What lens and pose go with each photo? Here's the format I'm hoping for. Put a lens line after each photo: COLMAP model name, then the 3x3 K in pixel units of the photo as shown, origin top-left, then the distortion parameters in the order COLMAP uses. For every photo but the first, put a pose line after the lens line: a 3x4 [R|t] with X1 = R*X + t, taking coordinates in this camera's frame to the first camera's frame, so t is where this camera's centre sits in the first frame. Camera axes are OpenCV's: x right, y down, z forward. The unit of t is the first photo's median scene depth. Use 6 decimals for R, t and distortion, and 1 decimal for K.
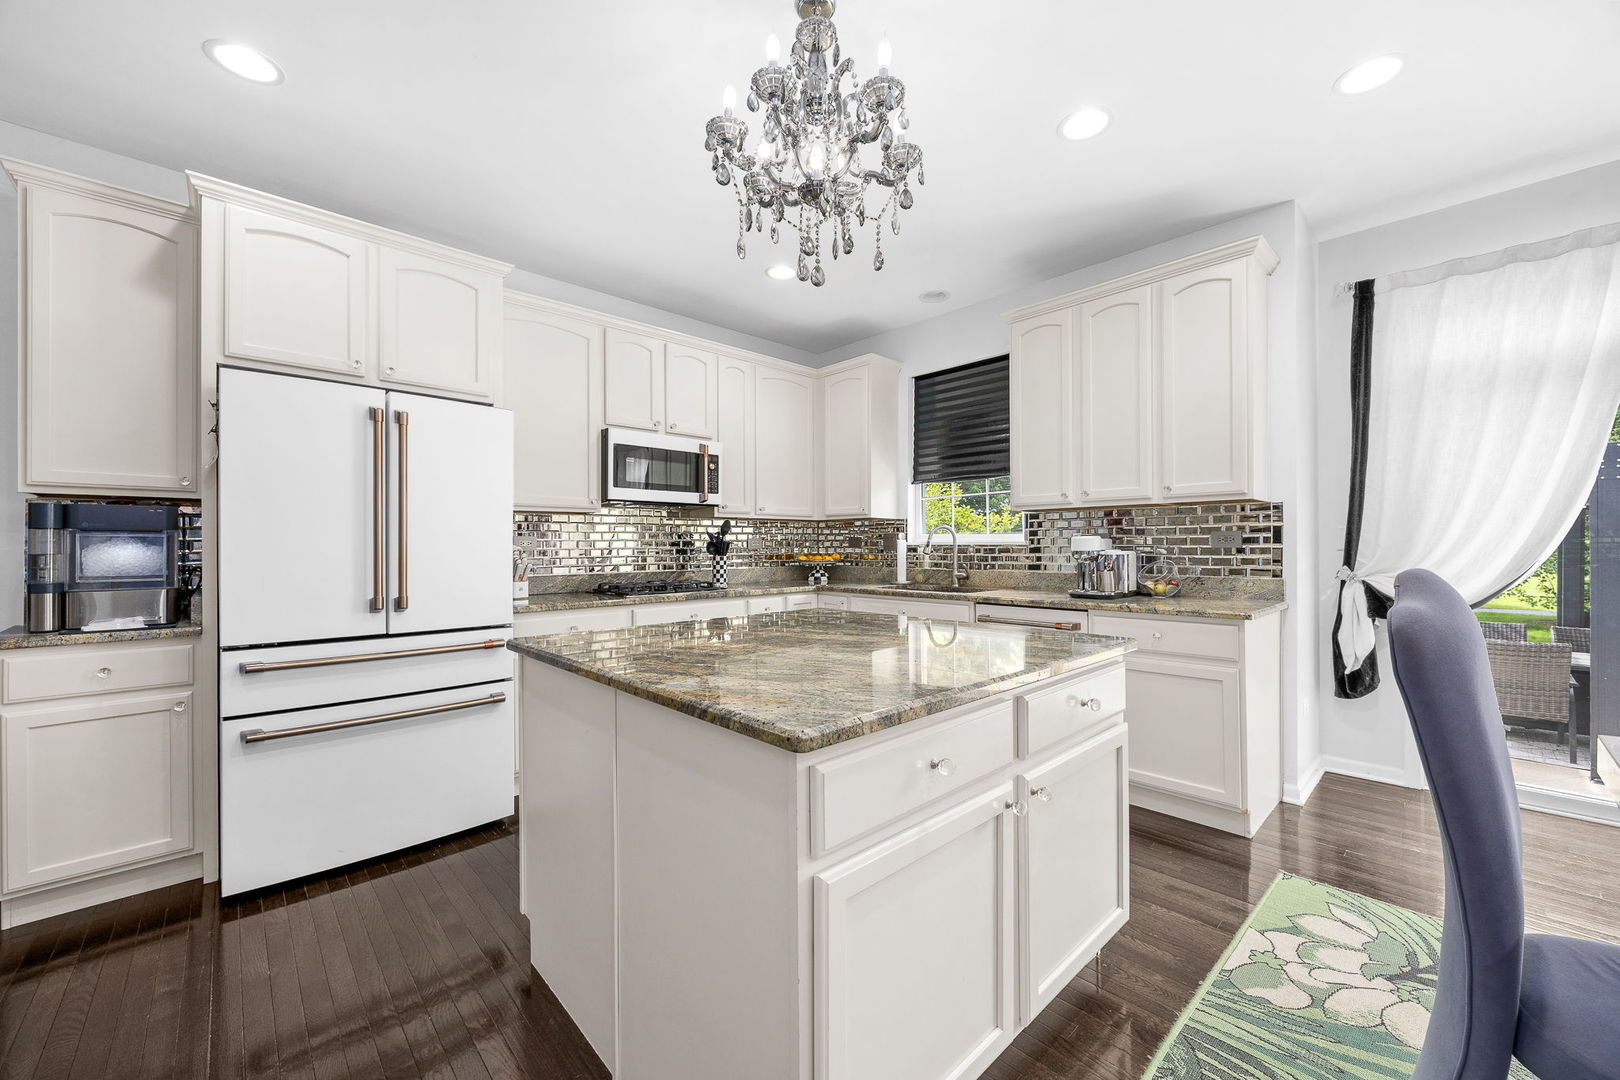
lens RADIAL K [[625.6, 0, 814.1], [0, 625.6, 547.2], [0, 0, 1]] dist [-0.002482, -0.000226]
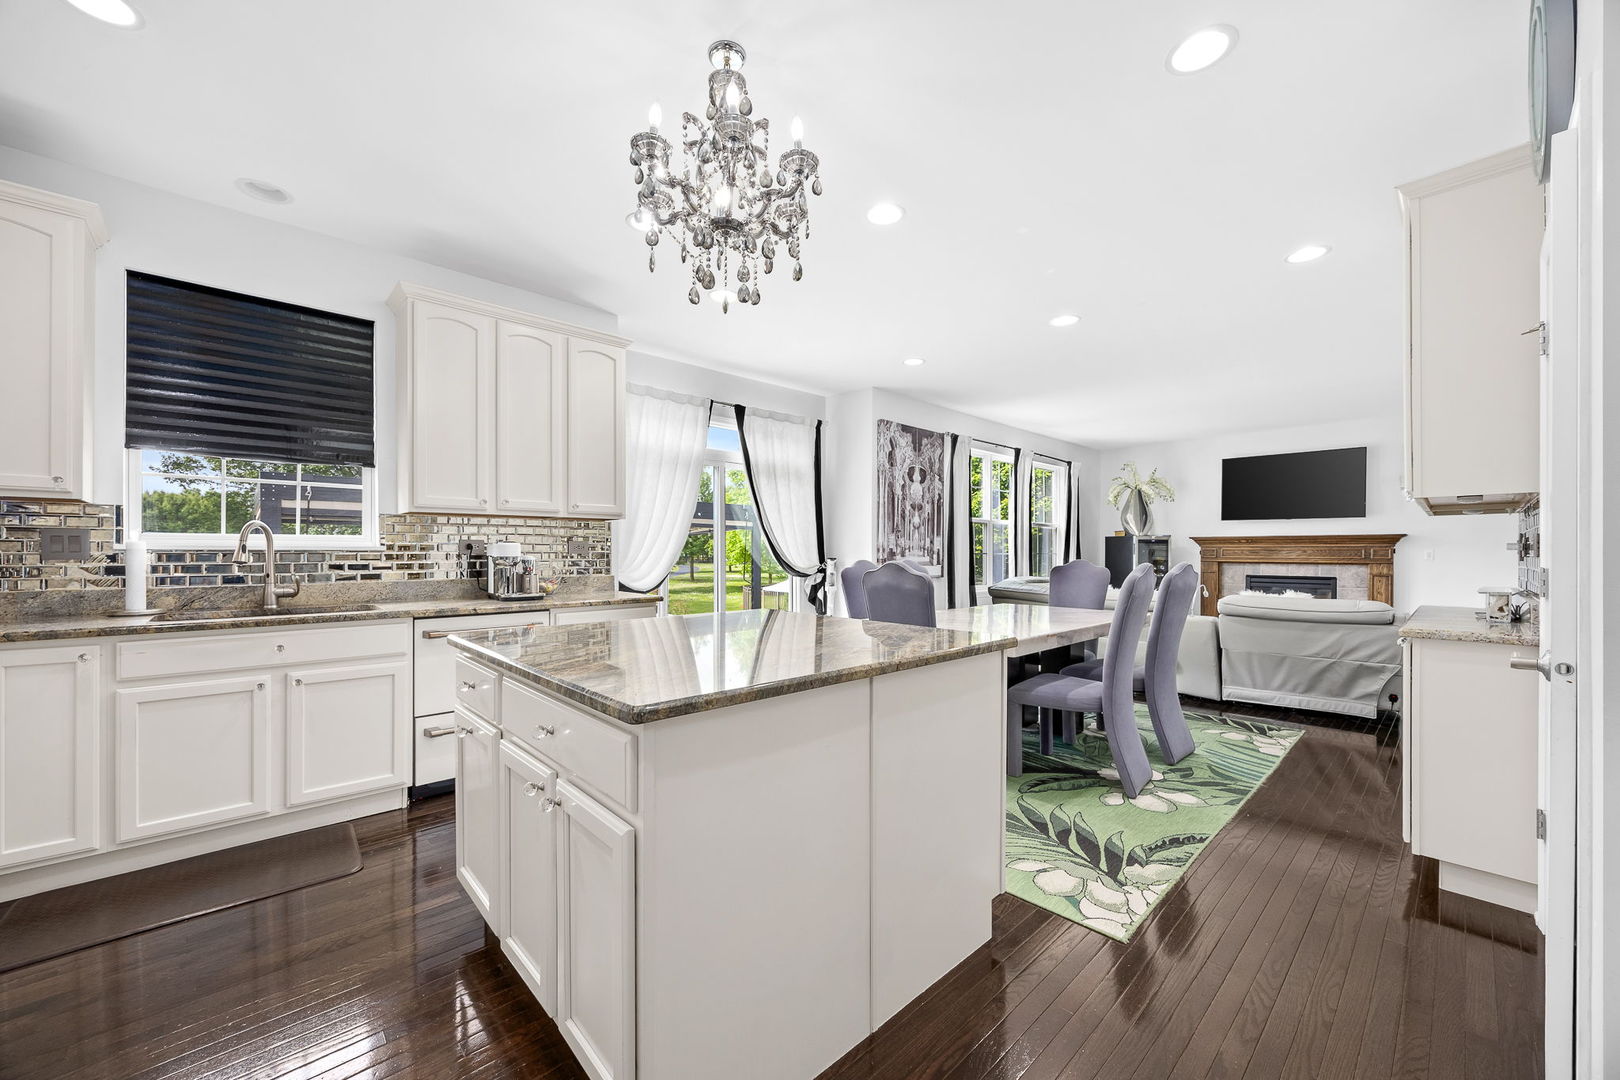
lens RADIAL K [[623.1, 0, 815.6], [0, 623.1, 553.0], [0, 0, 1]] dist [-0.000448, 0.000155]
pose [[-0.004190, 0.001295, 0.999990, -0.723184], [-0.000222, 0.999999, -0.001296, 0.000969], [-0.999991, -0.000228, -0.004190, 0.561394]]
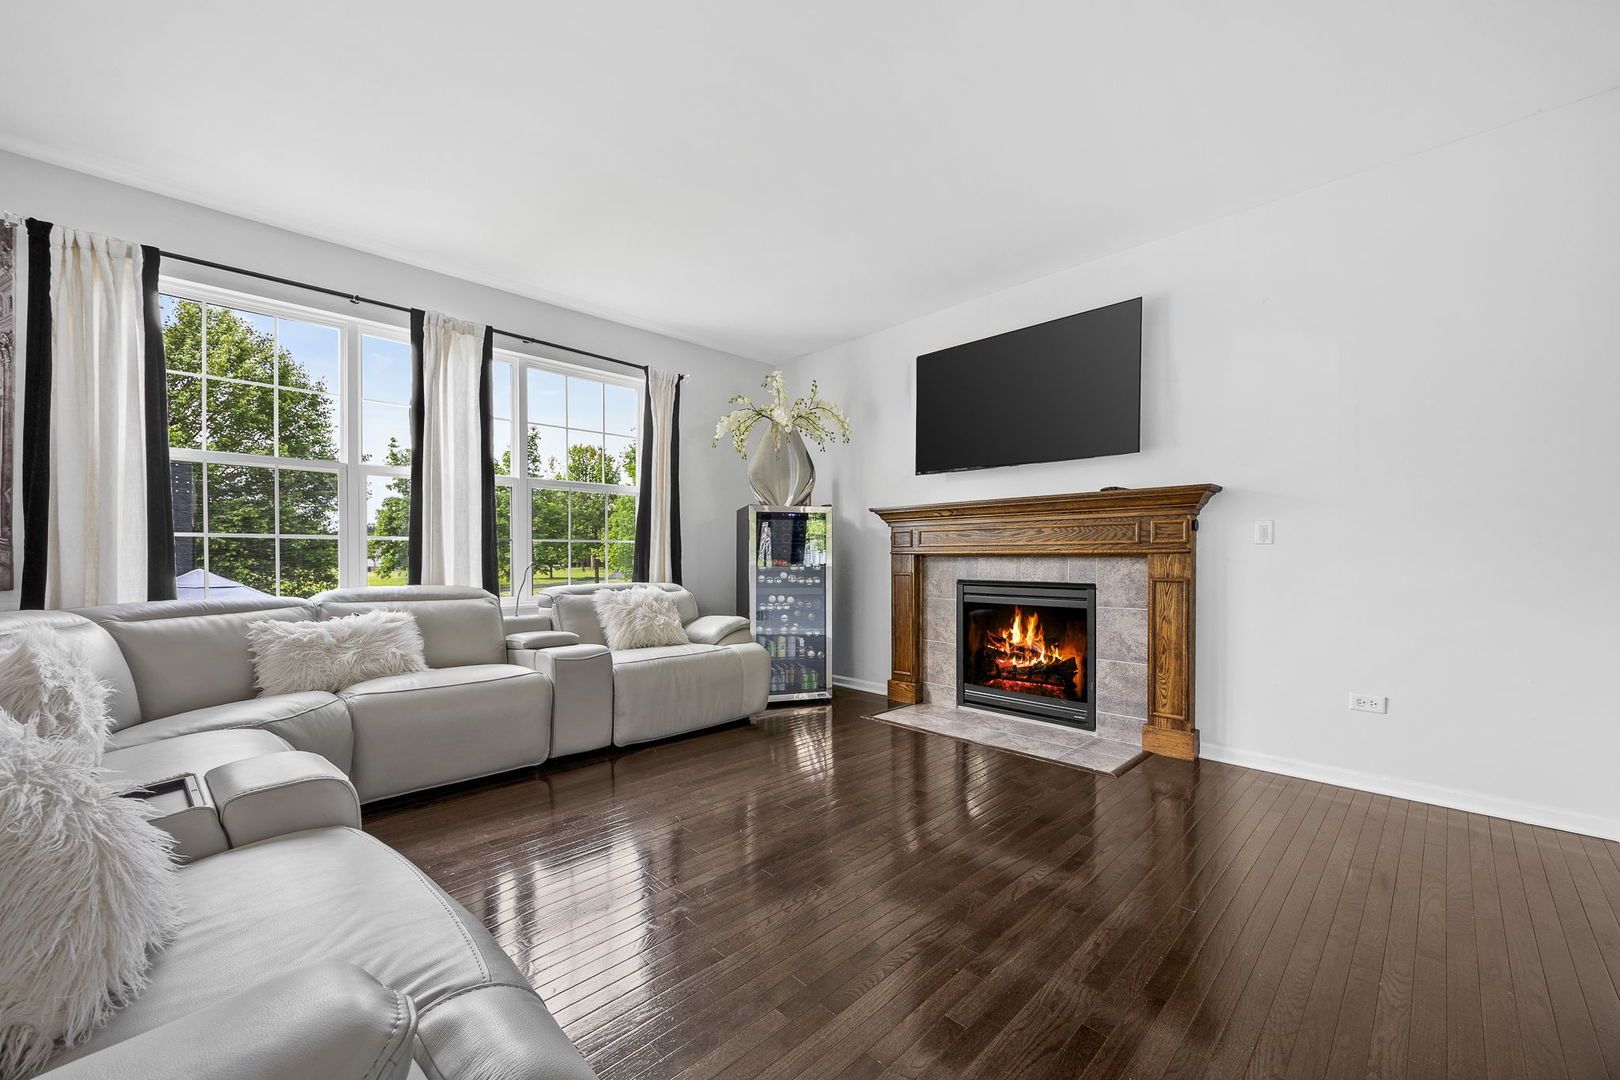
lens RADIAL K [[633.2, 0, 811.9], [0, 633.2, 554.6], [0, 0, 1]] dist [-0.001464, -0.000106]
pose [[-0.026852, 0.006787, 0.999616, 0.718958], [0.004273, 0.999969, -0.006674, 0.049475], [-0.999630, 0.004093, -0.026880, -1.133735]]
